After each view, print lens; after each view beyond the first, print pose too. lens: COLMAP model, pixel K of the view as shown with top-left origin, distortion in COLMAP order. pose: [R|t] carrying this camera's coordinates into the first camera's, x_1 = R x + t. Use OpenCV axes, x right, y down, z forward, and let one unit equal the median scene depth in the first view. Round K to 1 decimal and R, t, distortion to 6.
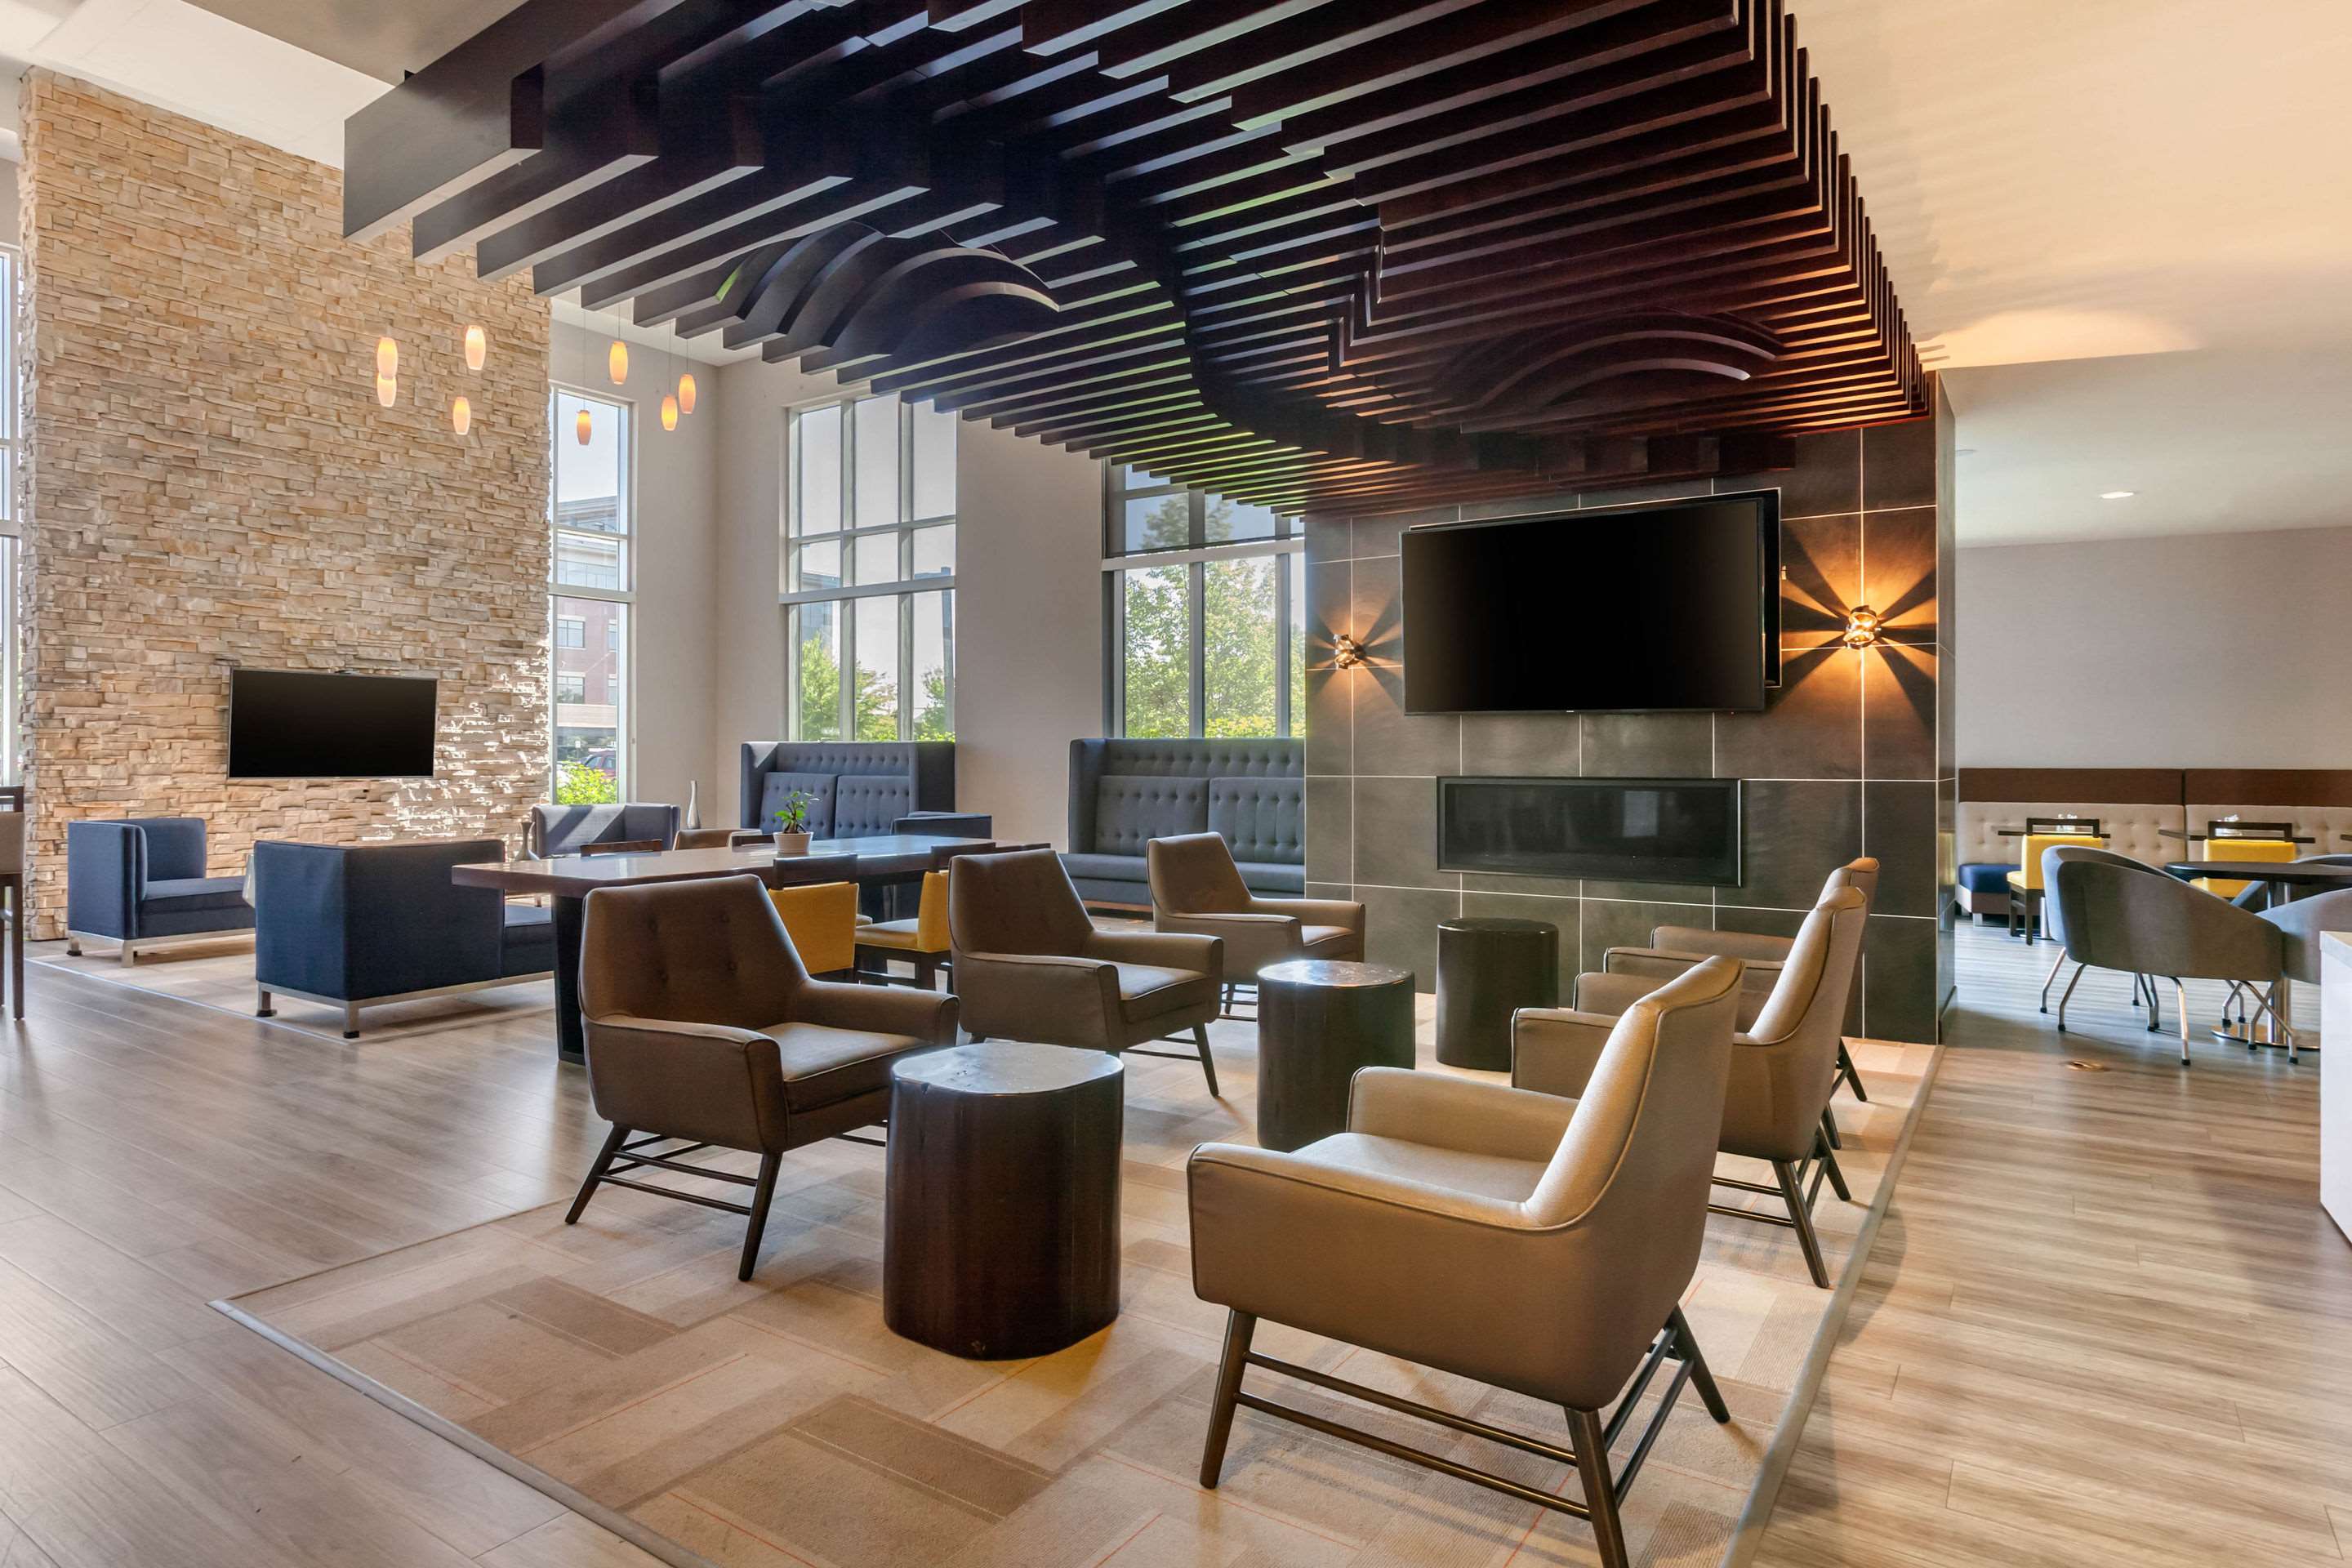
lens RADIAL K [[1265.1, 0, 1213.6], [0, 1265.1, 755.0], [0, 0, 1]] dist [0.023418, 0.002981]
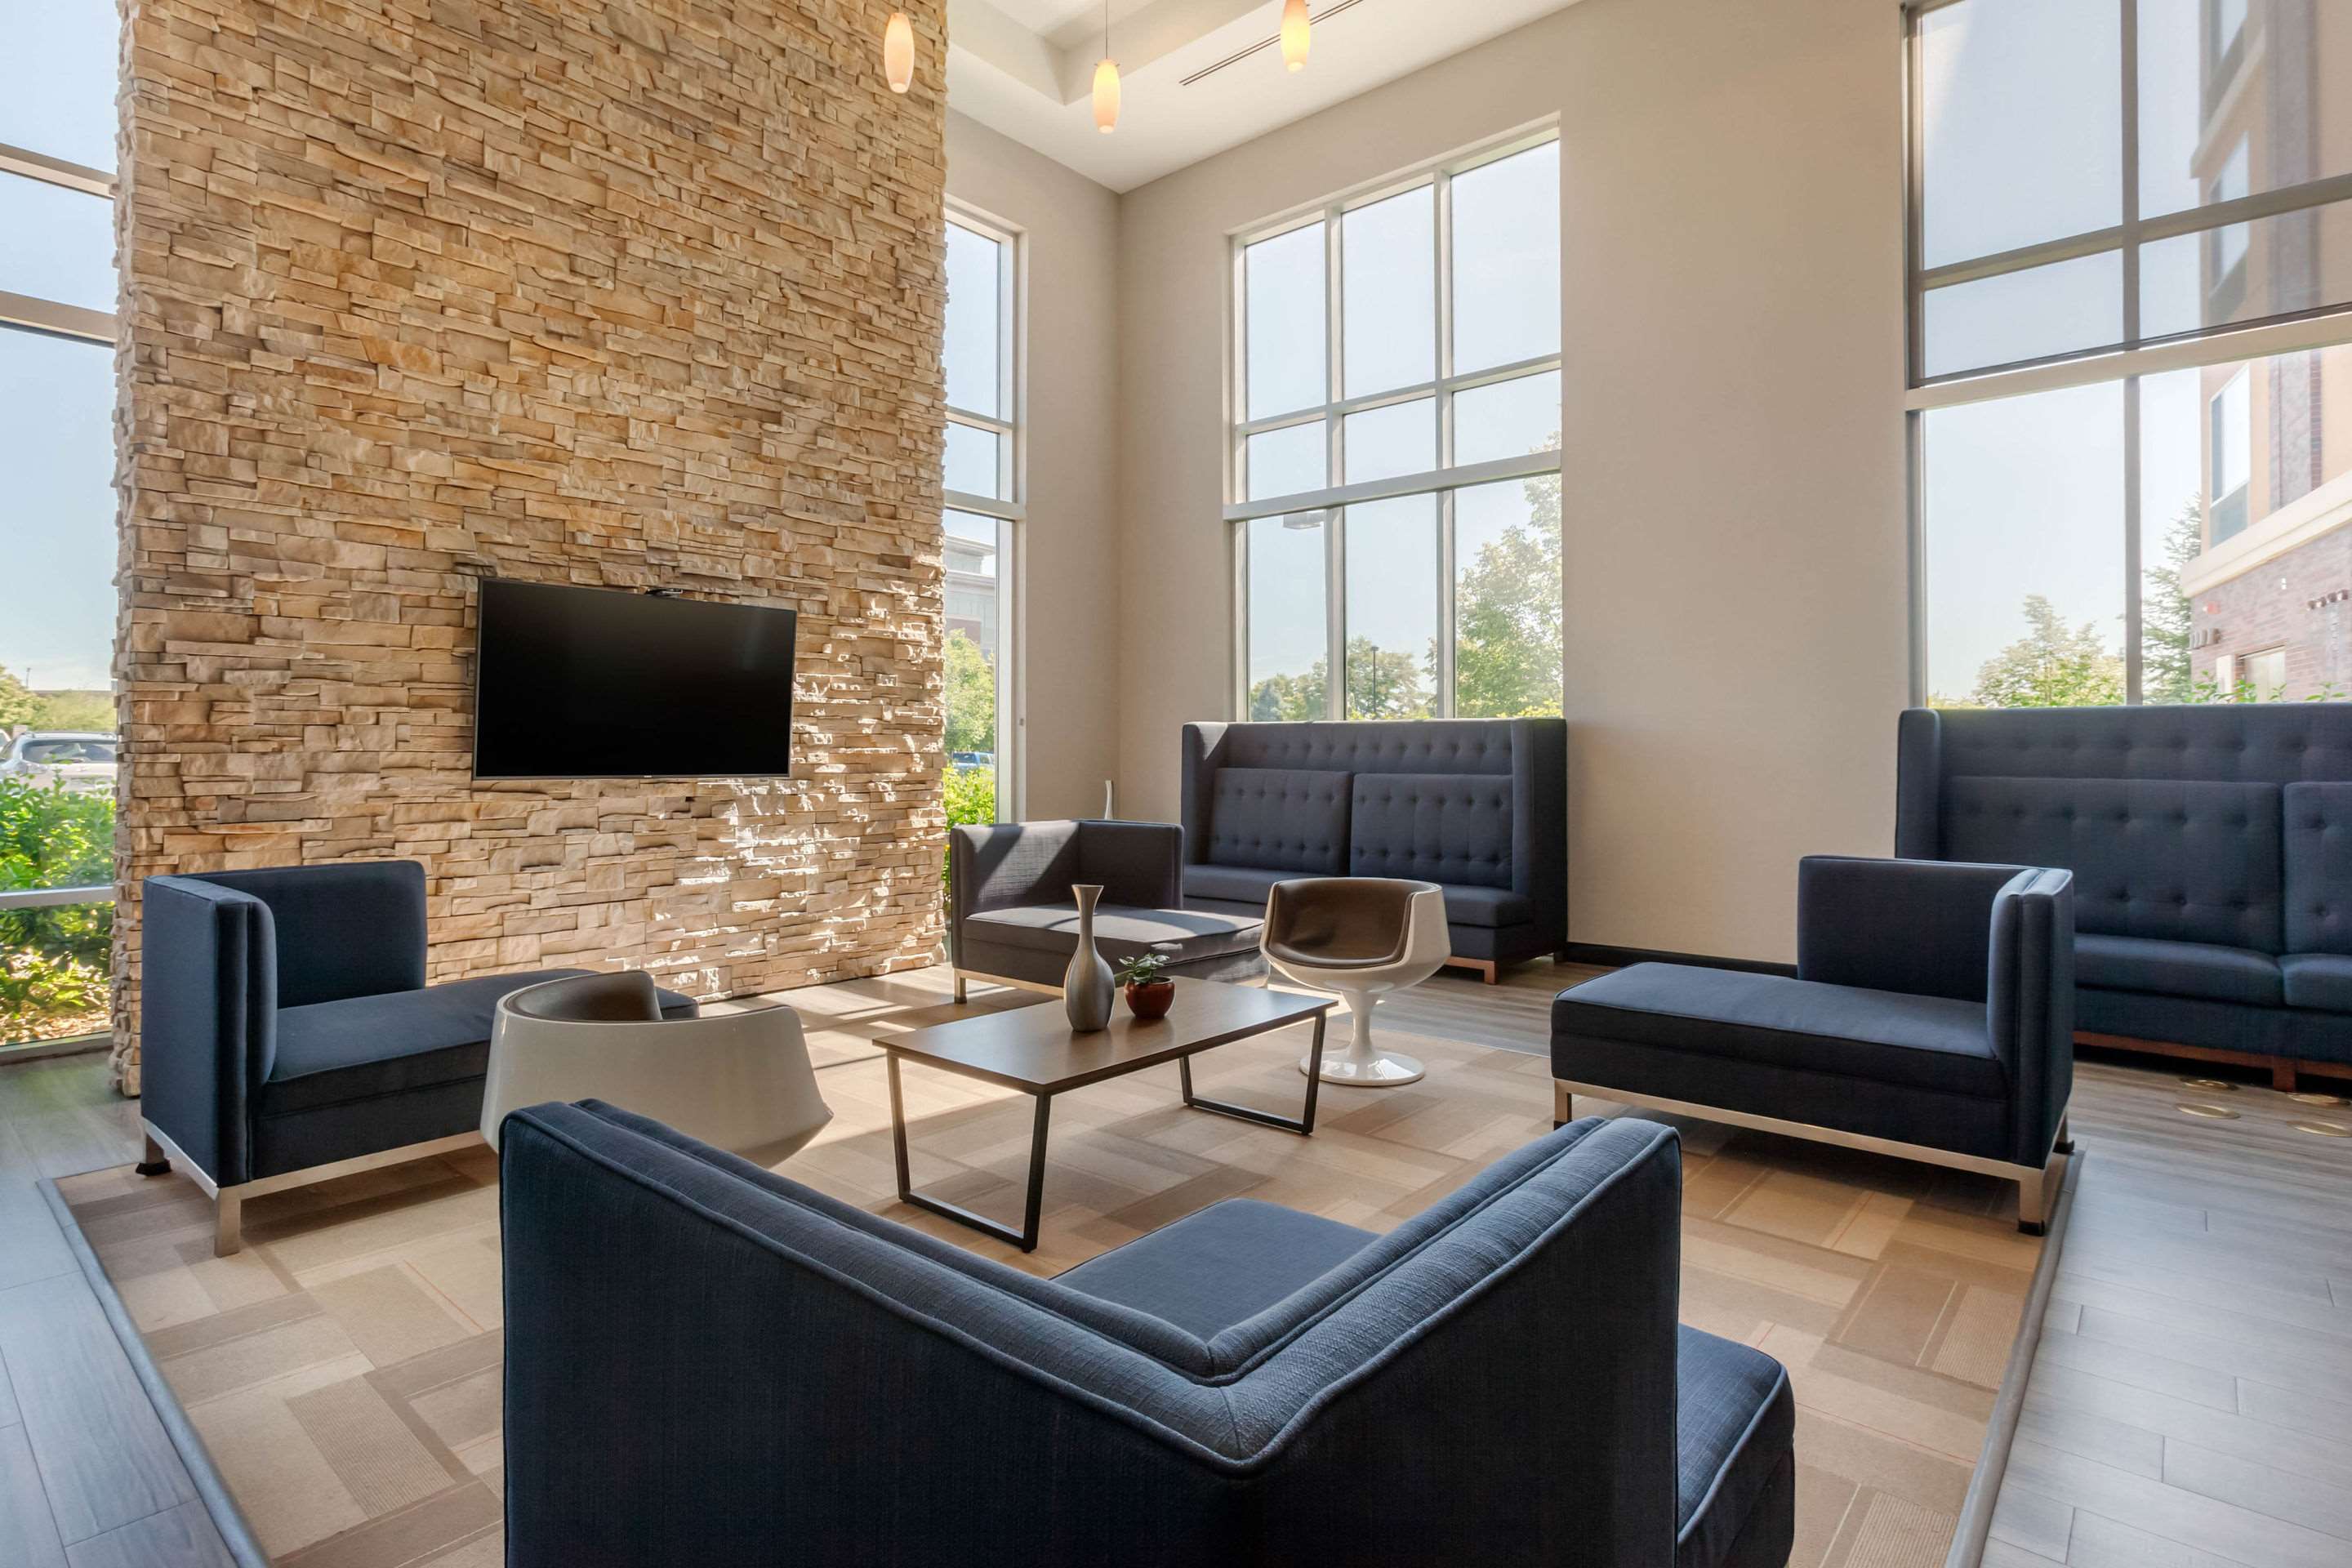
lens RADIAL K [[1126.0, 0, 1178.1], [0, 1126.0, 742.1], [0, 0, 1]] dist [-0.000723, 0.010237]
pose [[0.993745, -0.002586, -0.111641, -0.395617], [0.001509, 0.999951, -0.009733, 0.007361], [0.111661, 0.009504, 0.993701, 0.529099]]
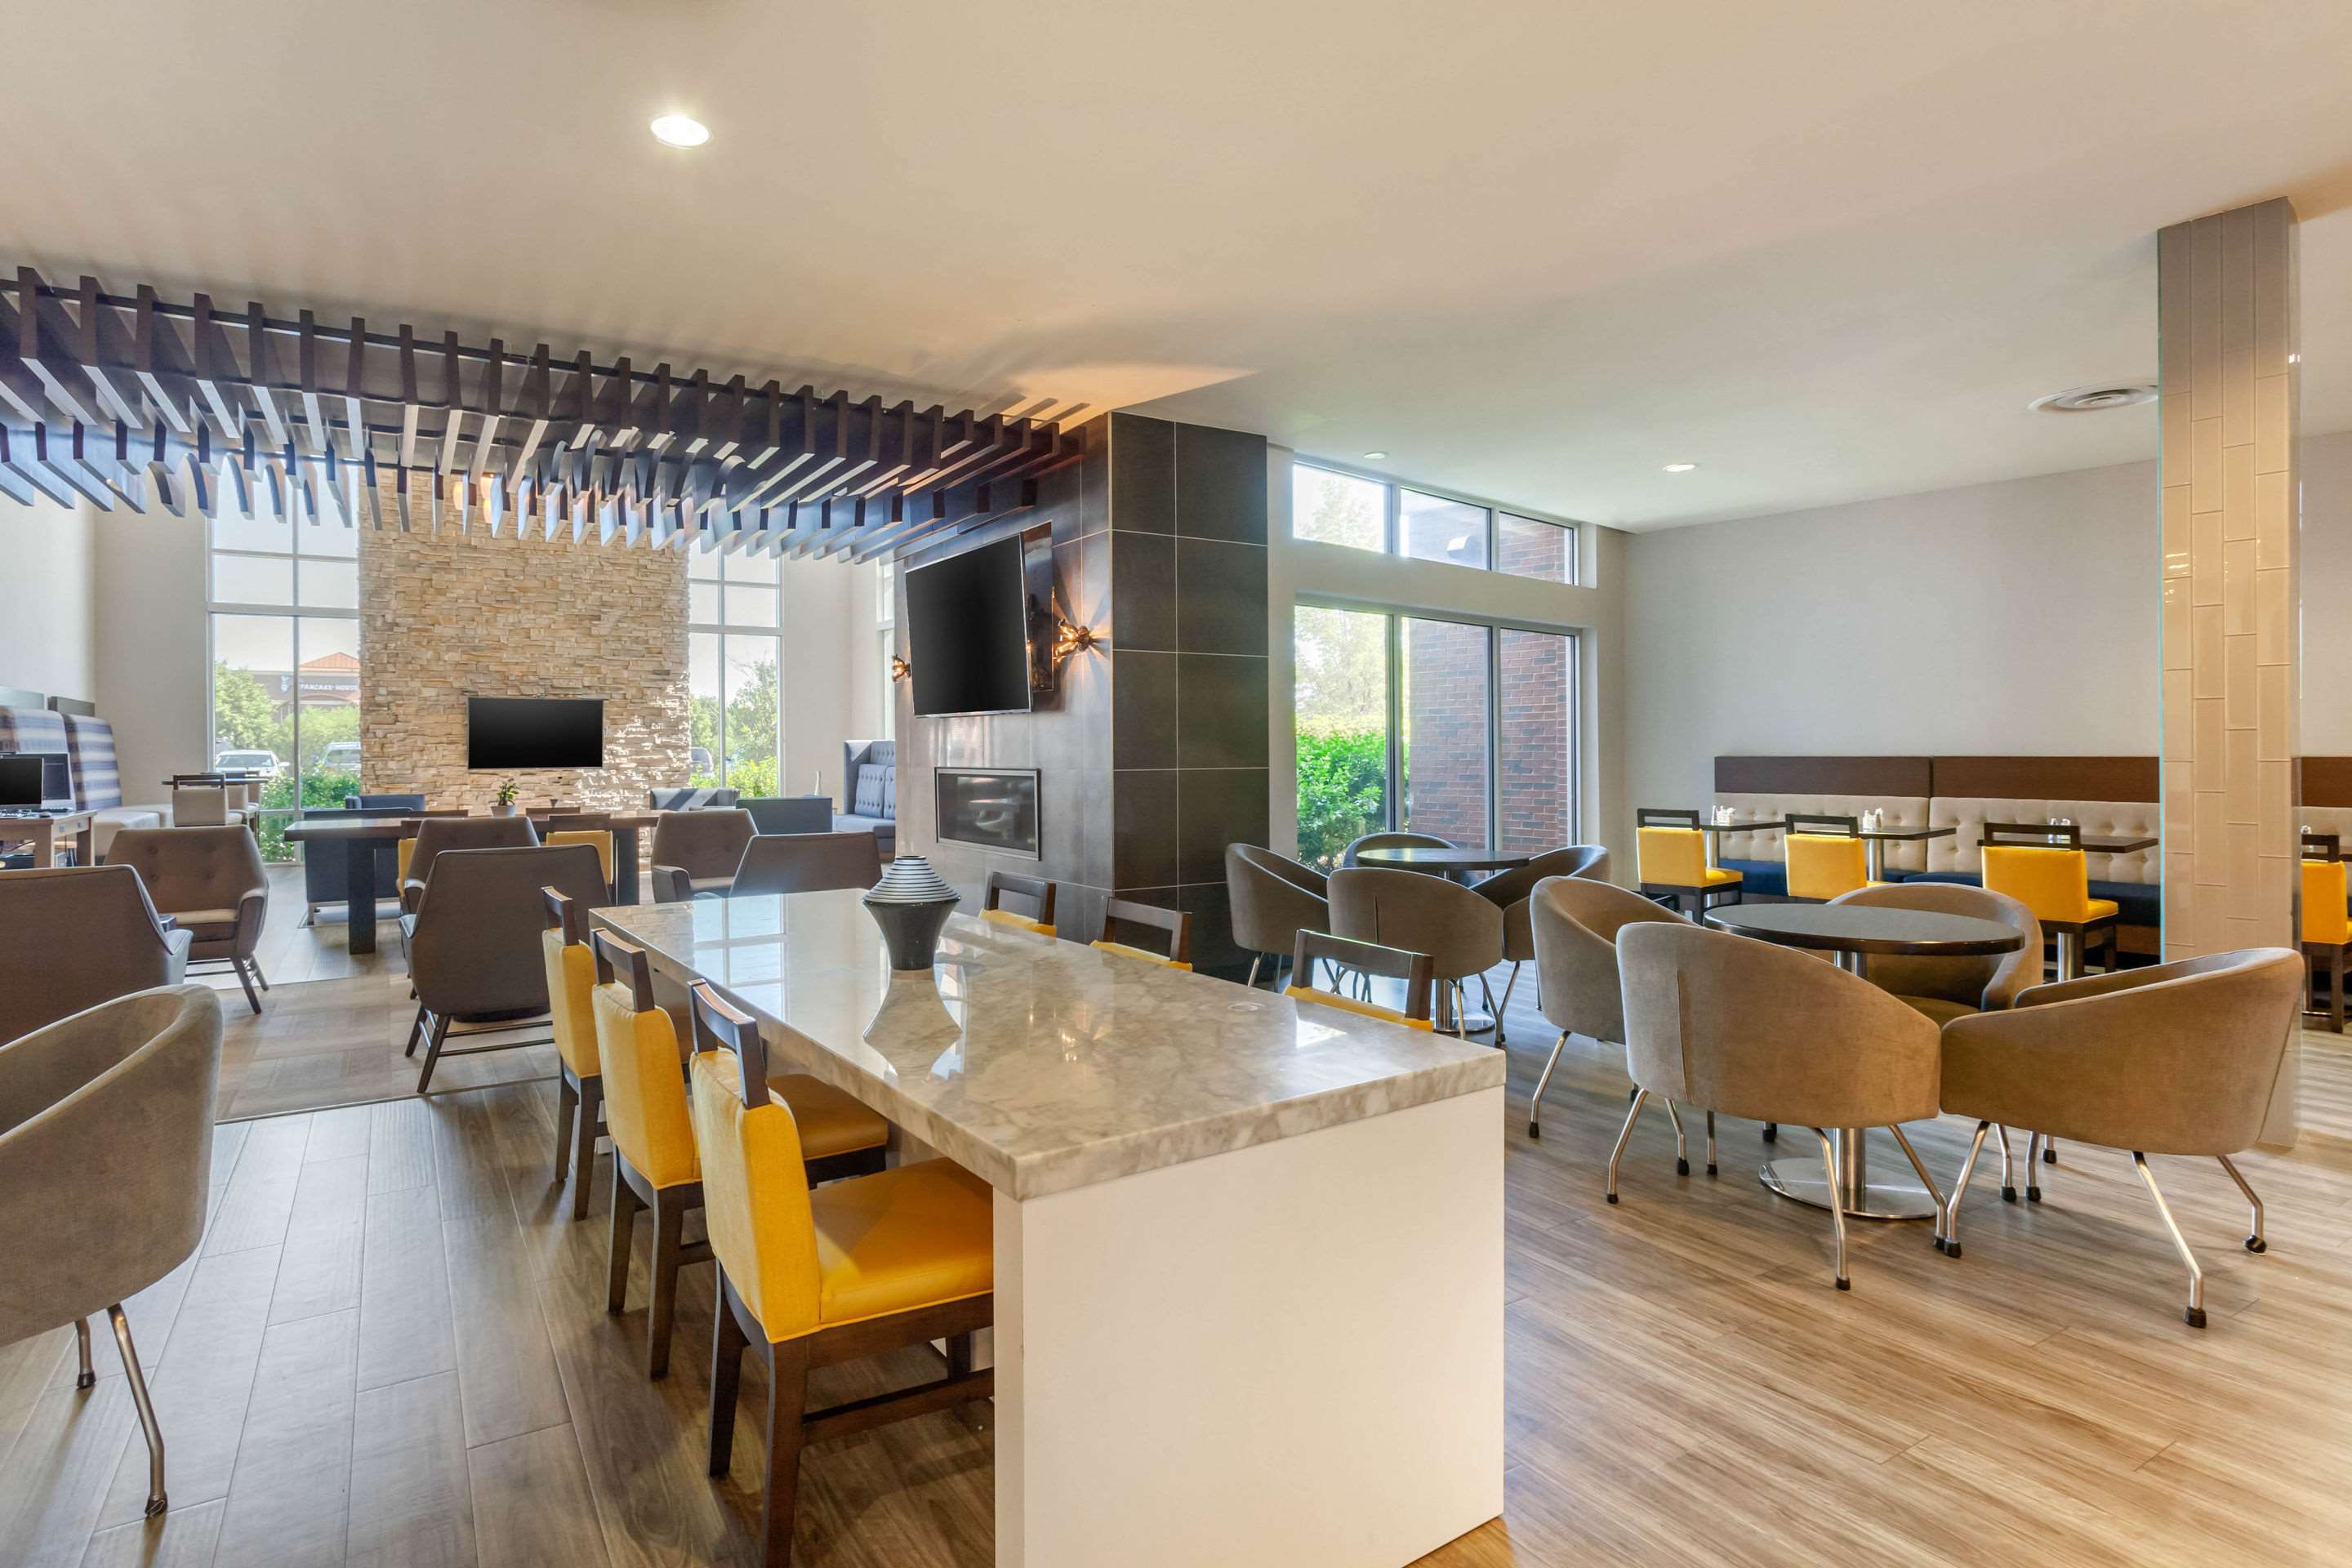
lens RADIAL K [[1265.1, 0, 1213.6], [0, 1265.1, 755.0], [0, 0, 1]] dist [0.023418, 0.002981]
pose [[0.904996, -0.005502, -0.425385, 0.652779], [0.008704, 0.999947, 0.005584, 0.000496], [0.425332, -0.008756, 0.904995, 0.002294]]
